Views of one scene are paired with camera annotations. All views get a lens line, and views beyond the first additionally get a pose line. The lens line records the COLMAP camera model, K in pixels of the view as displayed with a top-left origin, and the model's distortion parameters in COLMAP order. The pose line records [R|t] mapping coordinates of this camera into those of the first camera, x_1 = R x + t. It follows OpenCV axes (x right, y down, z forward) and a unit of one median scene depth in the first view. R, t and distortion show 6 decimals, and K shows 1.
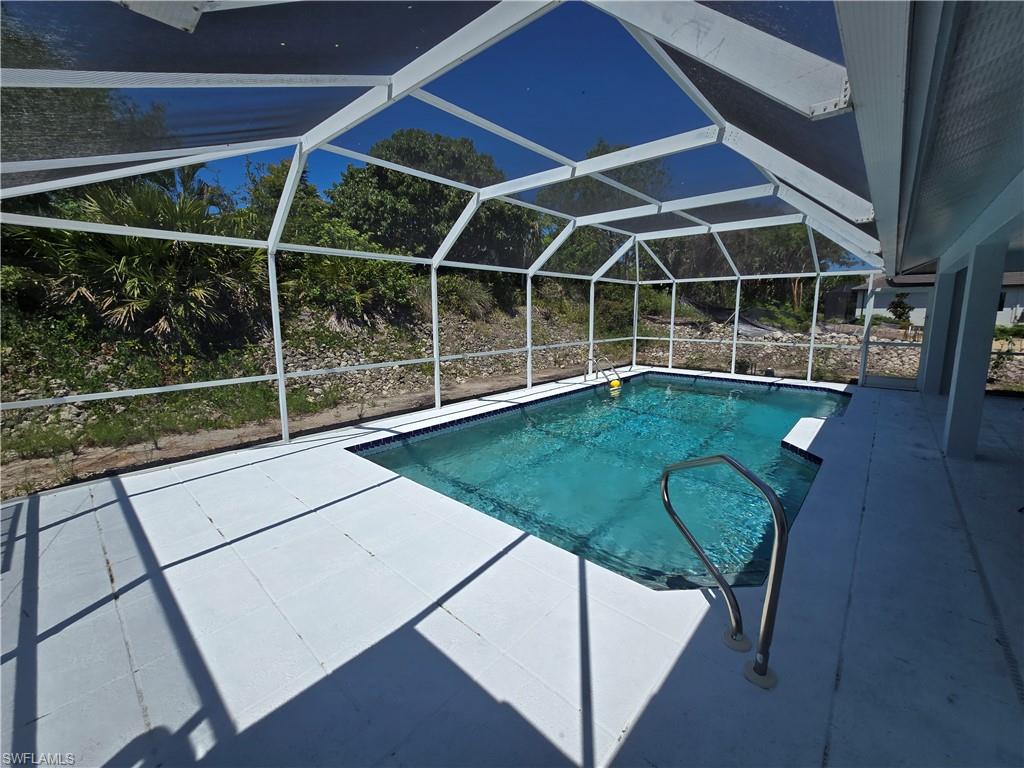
lens RADIAL K [[418.6, 0, 513.7], [0, 418.6, 372.9], [0, 0, 1]] dist [-0.005740, 0.001206]
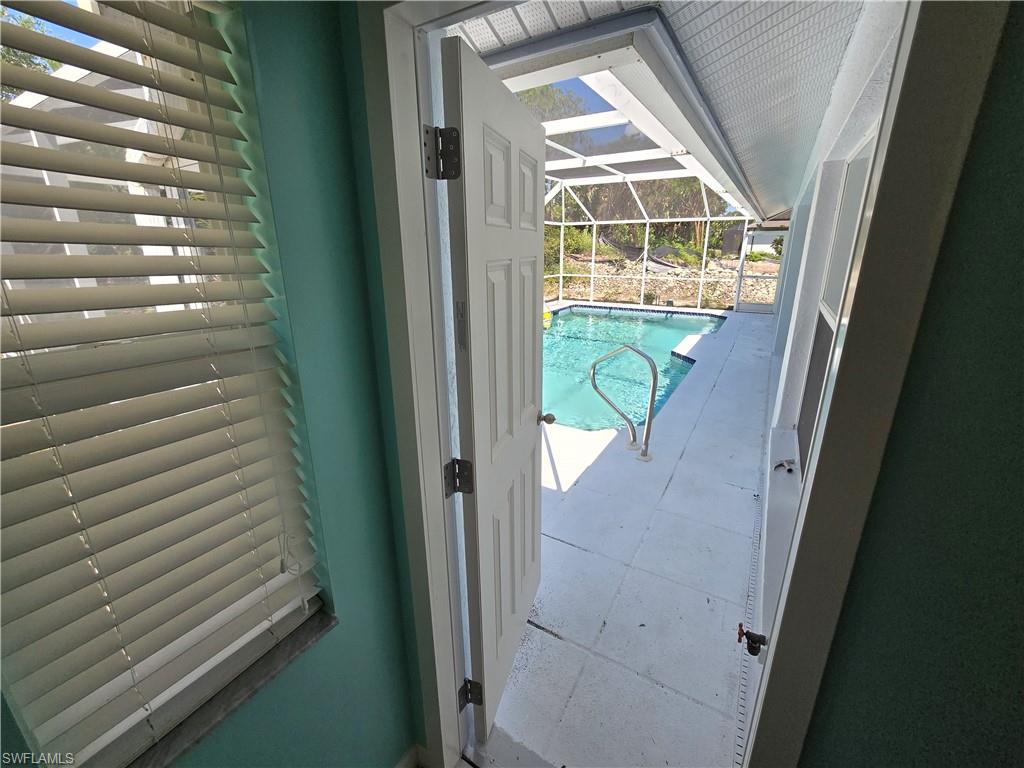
lens RADIAL K [[418.6, 0, 512.4], [0, 418.6, 373.8], [0, 0, 1]] dist [-0.005740, 0.001206]
pose [[0.983586, -0.054786, 0.171924, -0.053143], [0.029140, 0.988514, 0.148296, 0.008839], [-0.178074, -0.140852, 0.973884, -0.121340]]
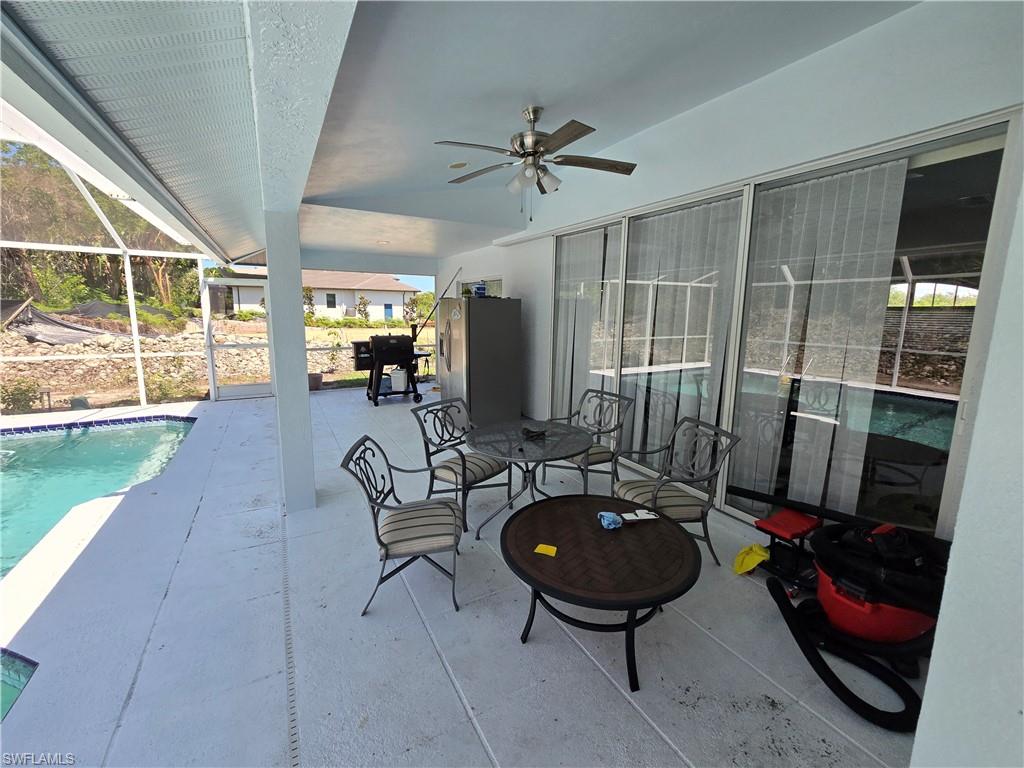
lens RADIAL K [[418.6, 0, 510.8], [0, 418.6, 381.7], [0, 0, 1]] dist [-0.005740, 0.001206]
pose [[0.320748, -0.155561, 0.934303, 0.220828], [0.125549, 0.984699, 0.120851, -0.023887], [-0.938807, 0.078538, 0.335371, 0.160409]]
